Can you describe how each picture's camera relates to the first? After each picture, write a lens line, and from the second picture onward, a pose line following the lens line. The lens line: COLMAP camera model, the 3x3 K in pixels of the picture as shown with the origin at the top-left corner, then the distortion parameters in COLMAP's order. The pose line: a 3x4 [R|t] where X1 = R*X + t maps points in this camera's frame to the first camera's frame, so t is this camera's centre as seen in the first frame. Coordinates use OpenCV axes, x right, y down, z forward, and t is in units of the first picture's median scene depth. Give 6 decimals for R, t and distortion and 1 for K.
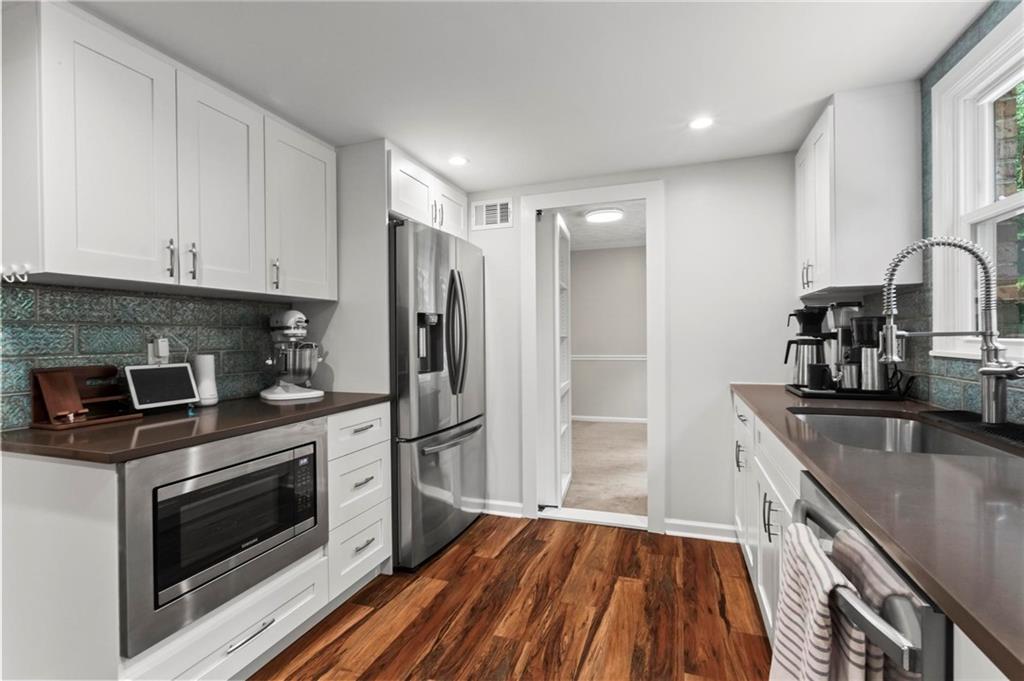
lens RADIAL K [[494.2, 0, 484.1], [0, 494.2, 339.4], [0, 0, 1]] dist [-0.000160, -0.000160]
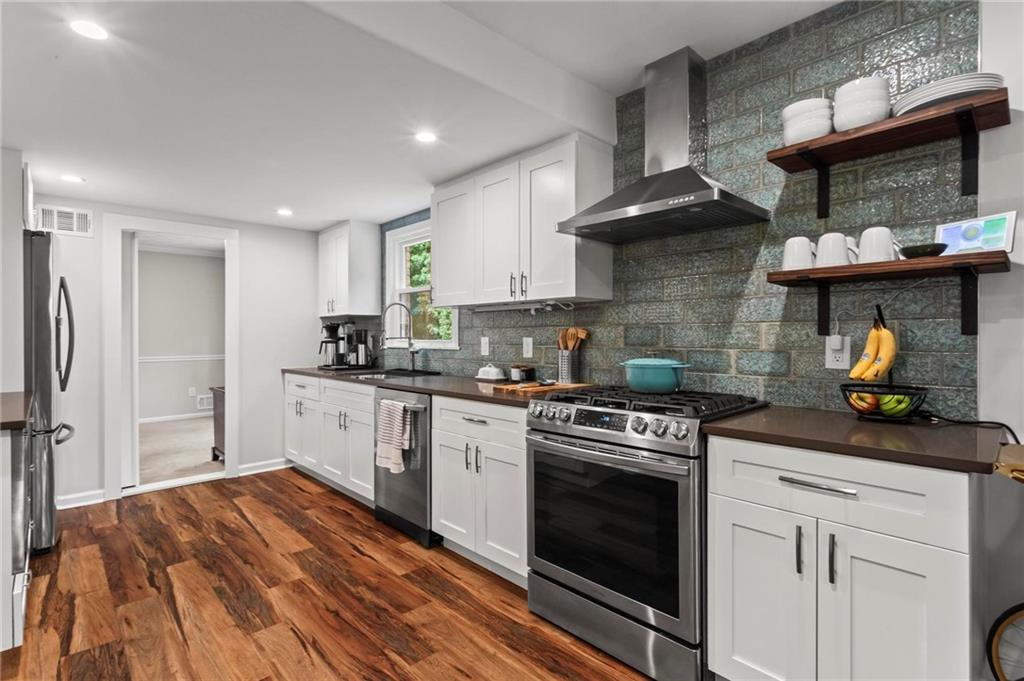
lens RADIAL K [[494.2, 0, 505.5], [0, 494.2, 337.1], [0, 0, 1]] dist [-0.000160, -0.000160]
pose [[0.449758, 0.008744, 0.893108, -0.755791], [0.002805, 0.999933, -0.011202, 0.010278], [-0.893146, 0.007544, 0.449703, -0.451025]]
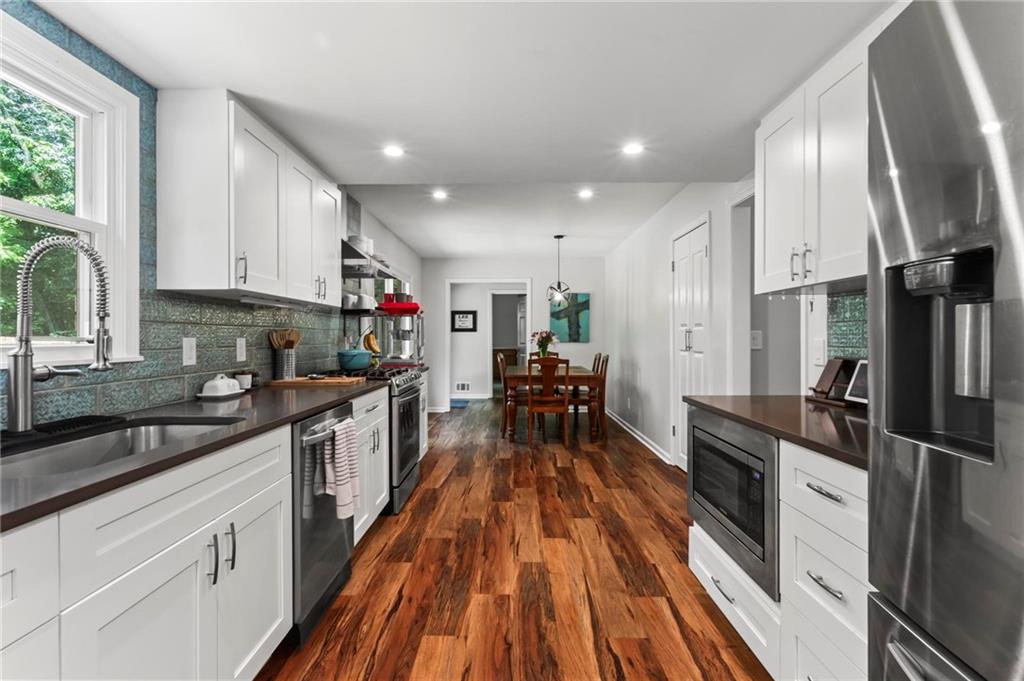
lens RADIAL K [[494.2, 0, 510.1], [0, 494.2, 338.3], [0, 0, 1]] dist [-0.000160, -0.000160]
pose [[-0.938610, 0.015254, -0.344642, 0.310769], [0.011887, 0.999859, 0.011881, -0.009162], [0.344775, 0.007055, -0.938659, 1.439654]]
